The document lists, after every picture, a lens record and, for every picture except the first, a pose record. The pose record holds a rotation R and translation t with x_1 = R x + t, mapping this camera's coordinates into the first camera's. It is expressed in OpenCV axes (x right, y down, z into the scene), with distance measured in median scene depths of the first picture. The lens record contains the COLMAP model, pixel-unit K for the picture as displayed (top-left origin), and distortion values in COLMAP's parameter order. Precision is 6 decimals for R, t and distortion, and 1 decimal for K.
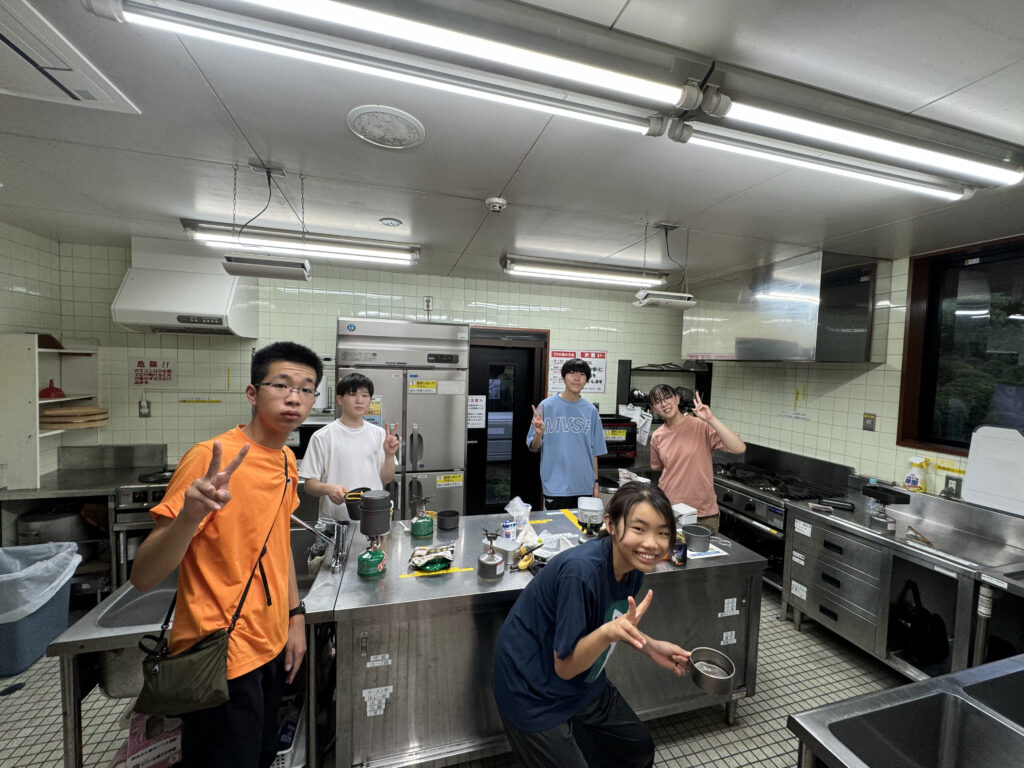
lens RADIAL K [[409.8, 0, 510.9], [0, 409.8, 383.4], [0, 0, 1]] dist [-0.001737, 0.000839]
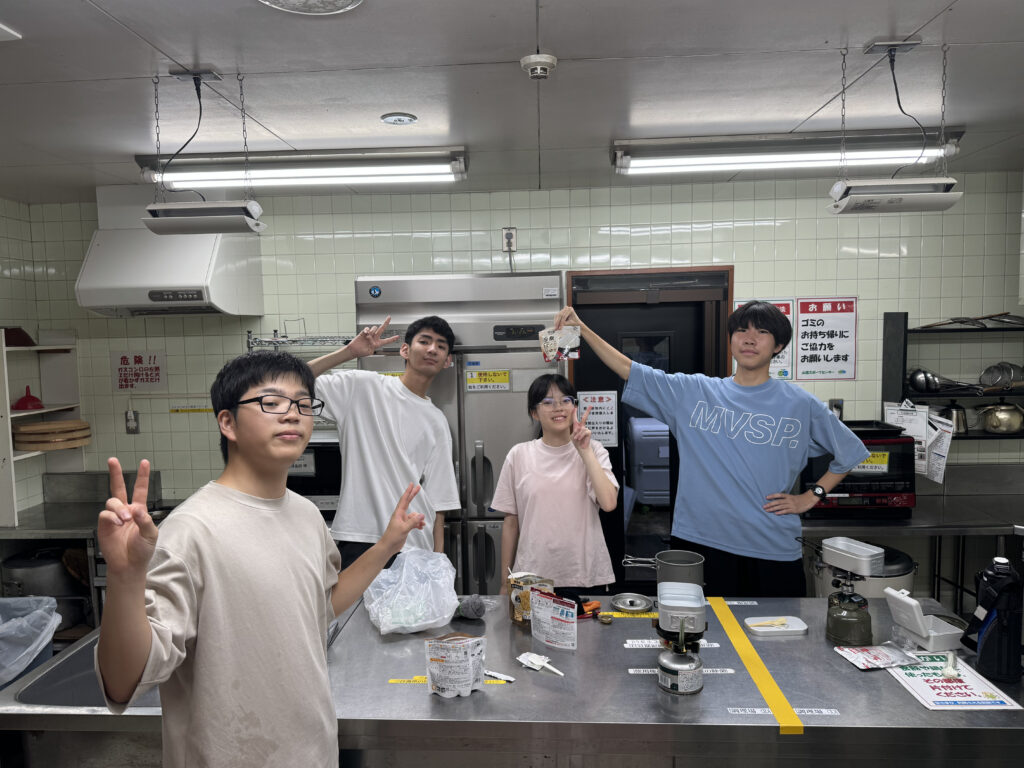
lens RADIAL K [[729.8, 0, 511.9], [0, 729.8, 391.2], [0, 0, 1]] dist [0.026281, -0.024923]
pose [[0.945448, -0.025265, -0.324791, 0.175326], [0.036211, 0.998960, 0.027699, -0.004498], [0.323754, -0.037949, 0.945380, -0.007310]]
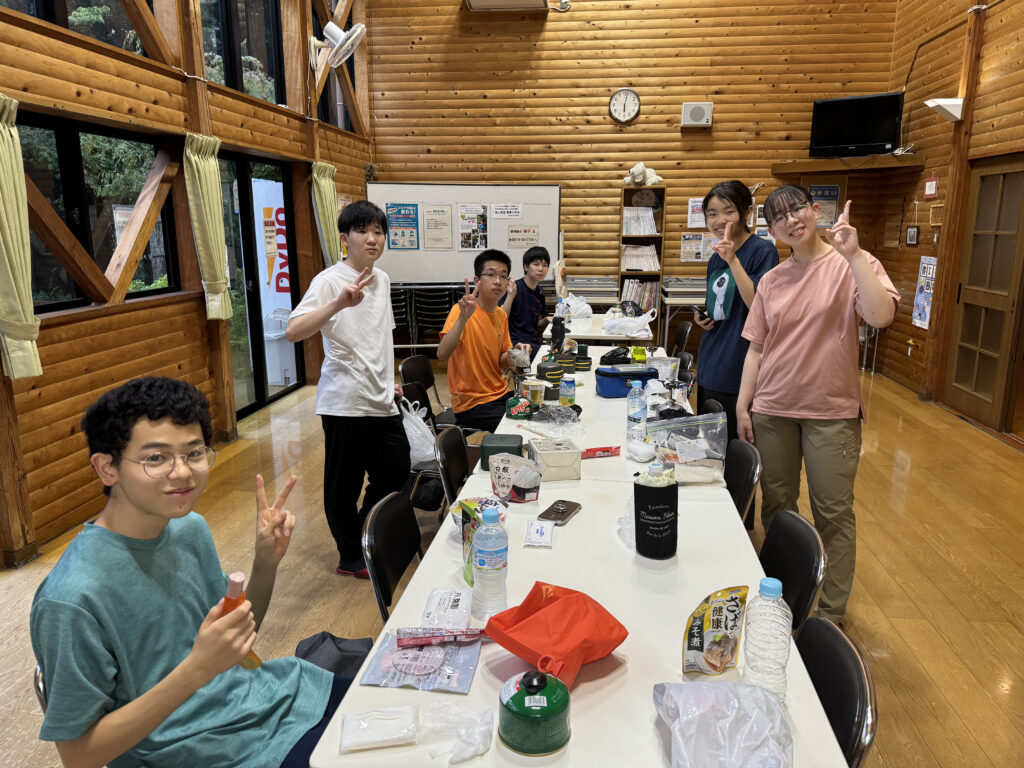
lens RADIAL K [[729.8, 0, 512.9], [0, 729.8, 382.4], [0, 0, 1]] dist [0.026281, -0.024923]
pose [[0.387460, -0.232322, 0.892133, -2.464304], [0.039013, 0.970991, 0.235914, -0.203146], [-0.921061, -0.056602, 0.385284, -0.243742]]
